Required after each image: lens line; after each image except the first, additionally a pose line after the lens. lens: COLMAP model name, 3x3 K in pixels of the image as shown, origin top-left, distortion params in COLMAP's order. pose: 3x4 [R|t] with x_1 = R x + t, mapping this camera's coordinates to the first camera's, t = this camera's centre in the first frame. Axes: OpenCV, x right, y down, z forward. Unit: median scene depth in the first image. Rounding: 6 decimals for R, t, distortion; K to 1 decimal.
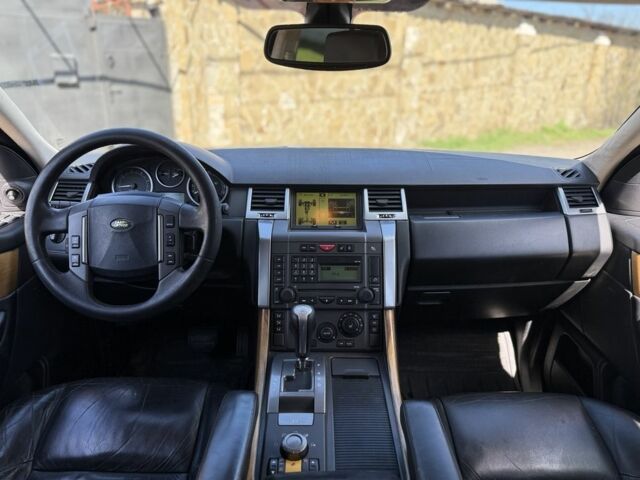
lens RADIAL K [[452.5, 0, 325.0], [0, 452.5, 239.5], [0, 0, 1]] dist [0.046899, -0.068043]
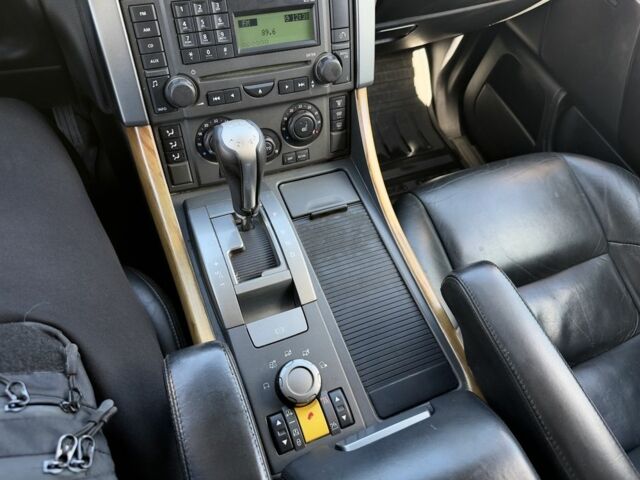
lens RADIAL K [[452.5, 0, 321.1], [0, 452.5, 245.4], [0, 0, 1]] dist [0.046899, -0.068043]
pose [[0.927334, -0.251479, 0.277147, -0.107772], [0.025440, 0.781217, 0.623741, -0.046169], [-0.373370, -0.571366, 0.730846, 0.433540]]
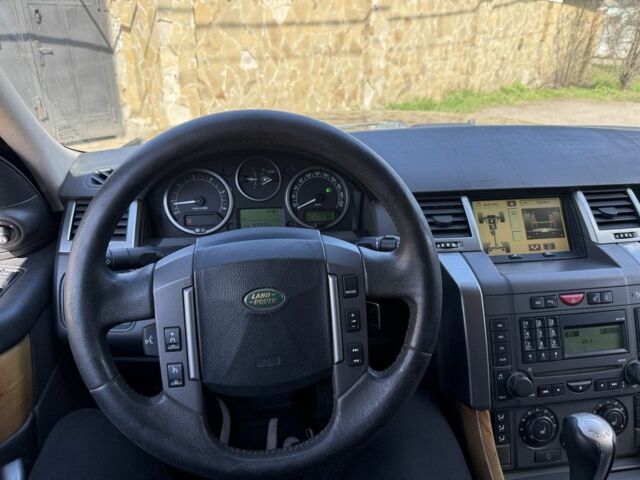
lens RADIAL K [[452.5, 0, 321.3], [0, 452.5, 240.3], [0, 0, 1]] dist [0.046899, -0.068043]
pose [[0.991845, -0.053237, 0.115798, -0.357725], [0.044171, 0.995856, 0.079499, -0.112588], [-0.119551, -0.073736, 0.990086, 0.399220]]
